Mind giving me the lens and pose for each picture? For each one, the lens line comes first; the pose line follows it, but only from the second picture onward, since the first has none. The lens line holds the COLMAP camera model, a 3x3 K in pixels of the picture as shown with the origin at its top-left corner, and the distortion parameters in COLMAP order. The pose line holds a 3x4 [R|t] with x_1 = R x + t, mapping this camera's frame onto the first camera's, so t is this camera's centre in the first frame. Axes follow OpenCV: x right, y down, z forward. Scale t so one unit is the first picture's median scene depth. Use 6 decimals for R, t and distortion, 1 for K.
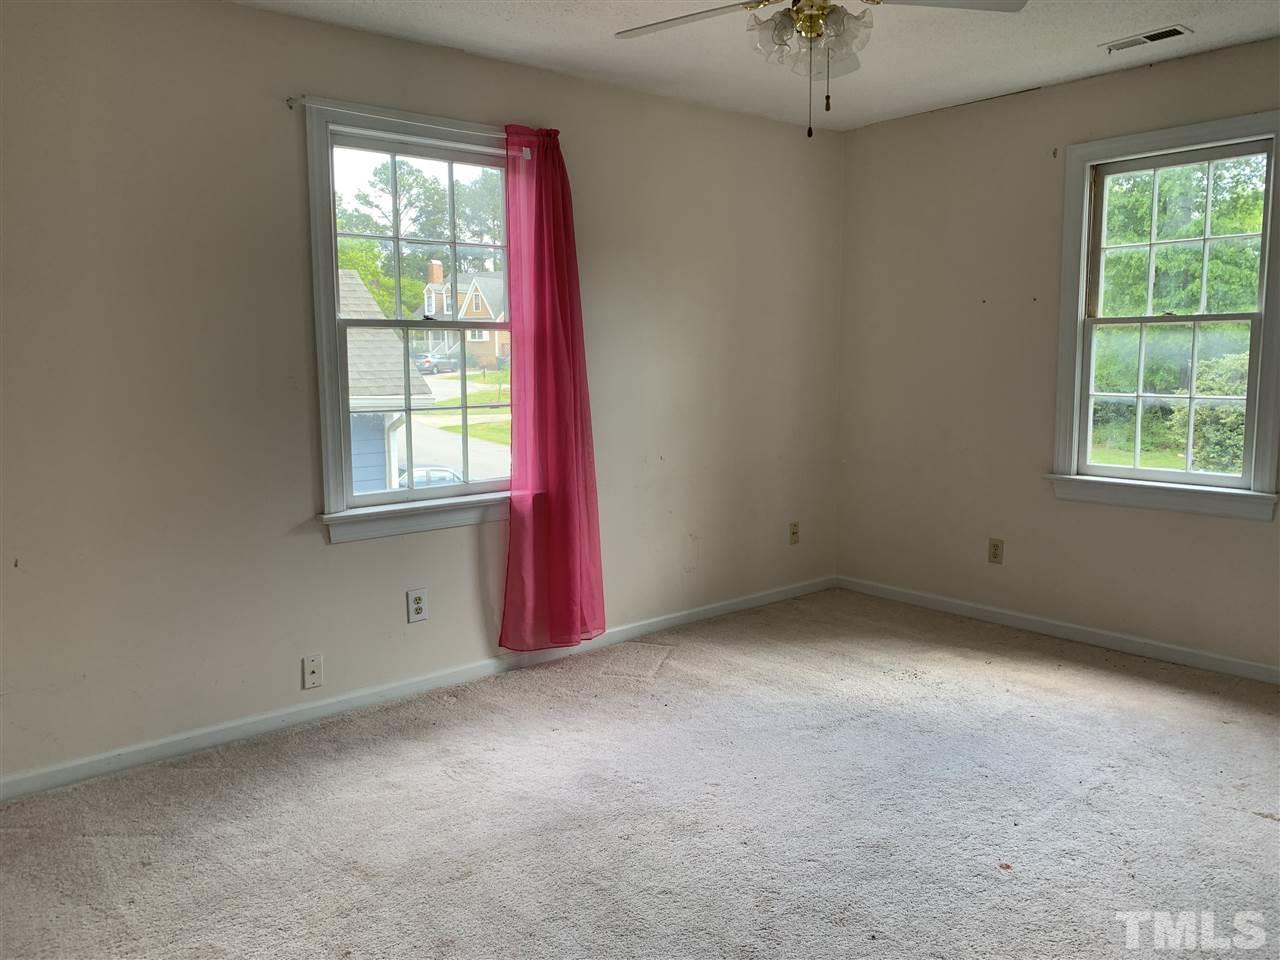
lens RADIAL K [[1007.2, 0, 637.6], [0, 1007.2, 473.2], [0, 0, 1]] dist [0.050046, -0.006115]
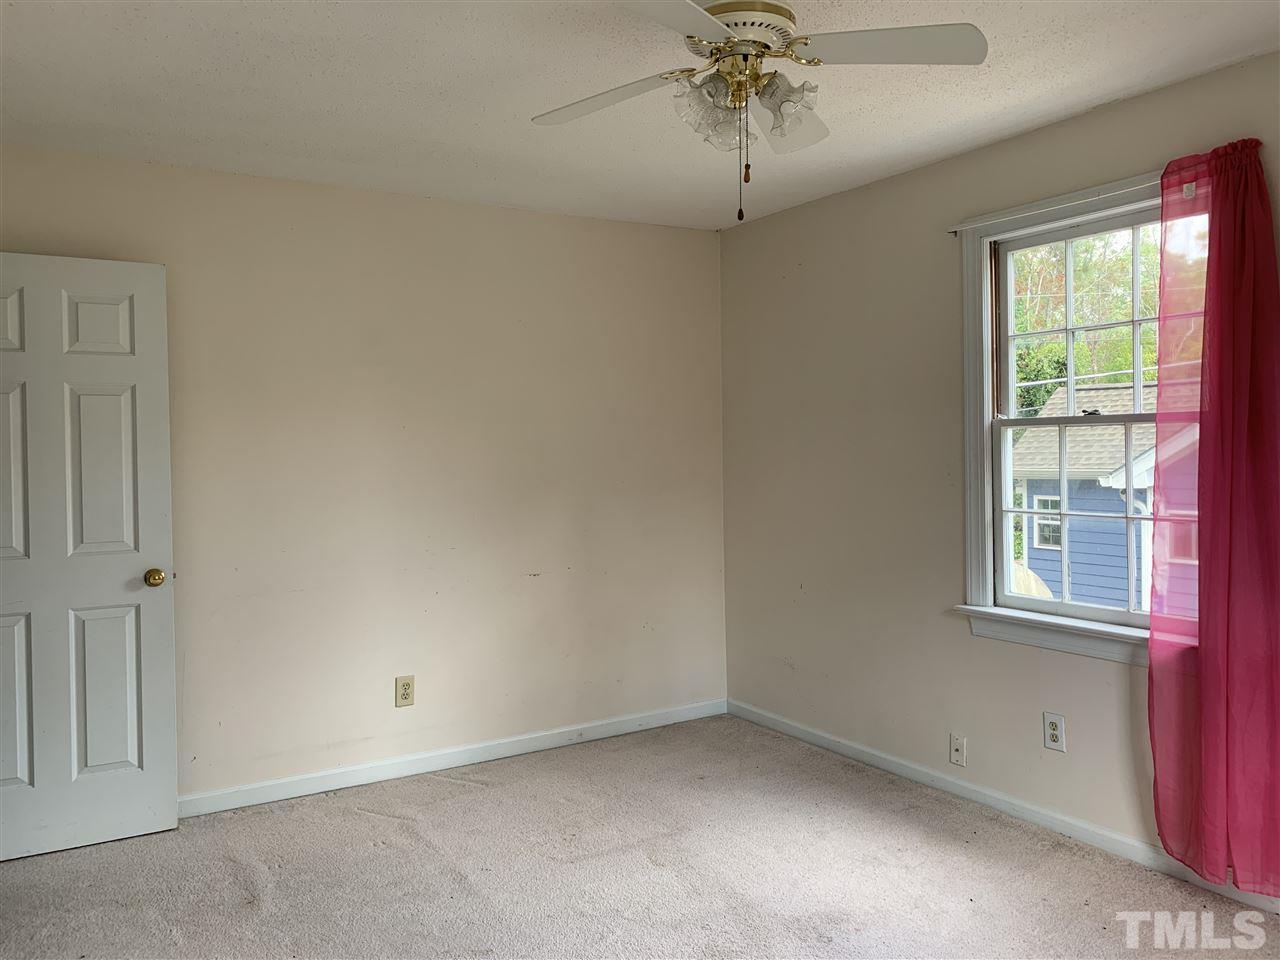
lens RADIAL K [[1007.2, 0, 637.6], [0, 1007.2, 473.2], [0, 0, 1]] dist [0.050046, -0.006115]
pose [[-0.146611, 0.039415, -0.988409, 0.773389], [-0.099071, 0.993597, 0.054317, -0.117782], [0.984221, 0.105886, -0.141767, 0.791961]]
